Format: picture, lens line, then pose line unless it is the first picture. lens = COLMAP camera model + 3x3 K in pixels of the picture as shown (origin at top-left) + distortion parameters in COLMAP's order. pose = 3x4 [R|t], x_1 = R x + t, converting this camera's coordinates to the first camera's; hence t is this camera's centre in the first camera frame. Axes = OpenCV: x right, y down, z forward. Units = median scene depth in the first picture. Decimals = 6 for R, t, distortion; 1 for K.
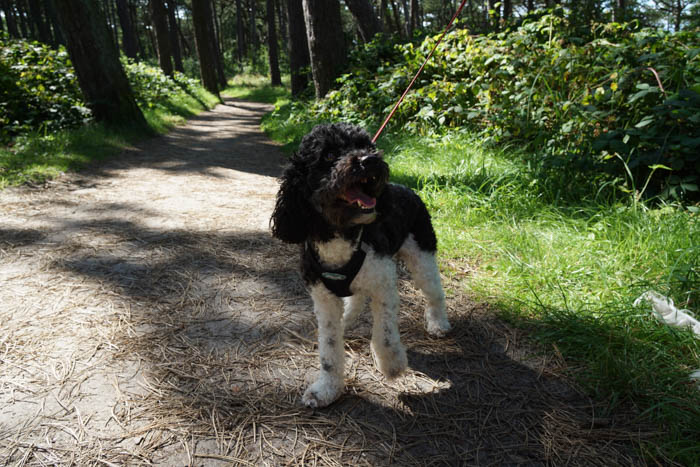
lens RADIAL K [[567.8, 0, 350.0], [0, 567.8, 233.5], [0, 0, 1]] dist [-0.003265, -0.001914]
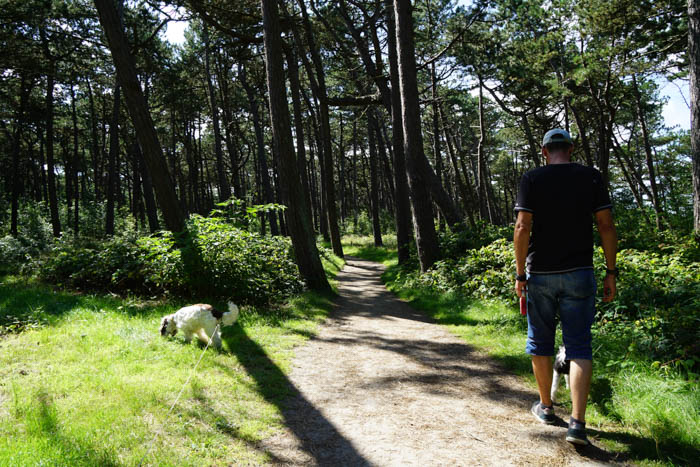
lens RADIAL K [[489.1, 0, 350.0], [0, 489.1, 233.5], [0, 0, 1]] dist [-0.143042, 0.107993]
pose [[0.985942, -0.027187, -0.164859, -0.033948], [-0.016447, 0.966091, -0.257678, 0.041766], [0.166274, 0.256767, 0.952063, -0.580186]]
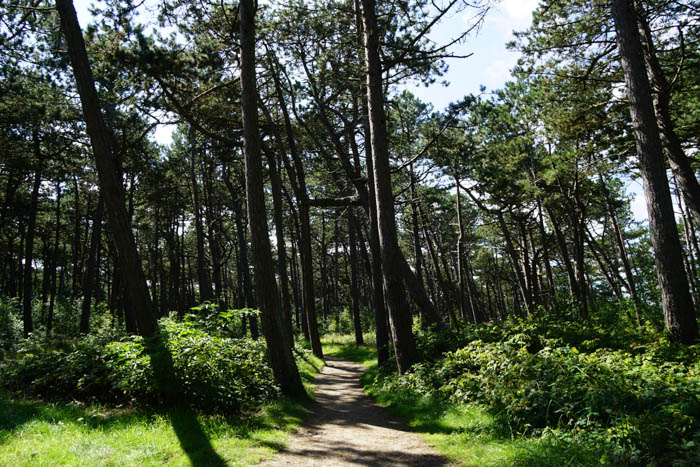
lens RADIAL K [[489.1, 0, 350.0], [0, 489.1, 233.5], [0, 0, 1]] dist [-0.143042, 0.107993]
pose [[0.990884, -0.060438, -0.120402, -0.008825], [0.000887, 0.896631, -0.442778, 0.027308], [0.134717, 0.438634, 0.888511, -0.595881]]
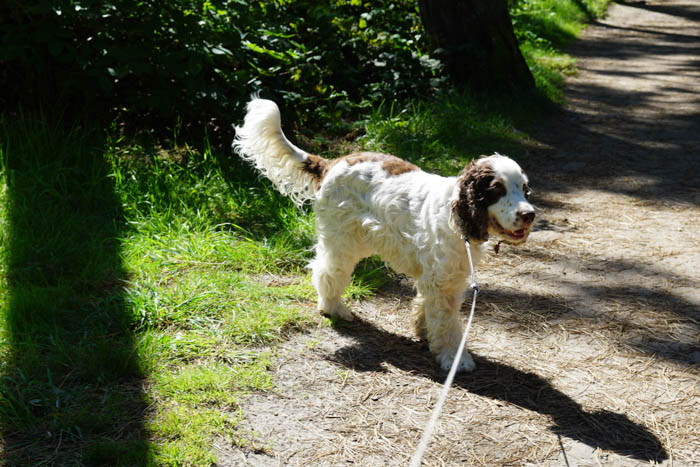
lens RADIAL K [[1410.0, 0, 350.0], [0, 1410.0, 233.5], [0, 0, 1]] dist [0.232500, -0.000828]
pose [[0.932260, 0.048625, -0.358507, -0.040486], [-0.063599, 0.997522, -0.030088, -0.005567], [0.356156, 0.050851, 0.933042, -0.302654]]
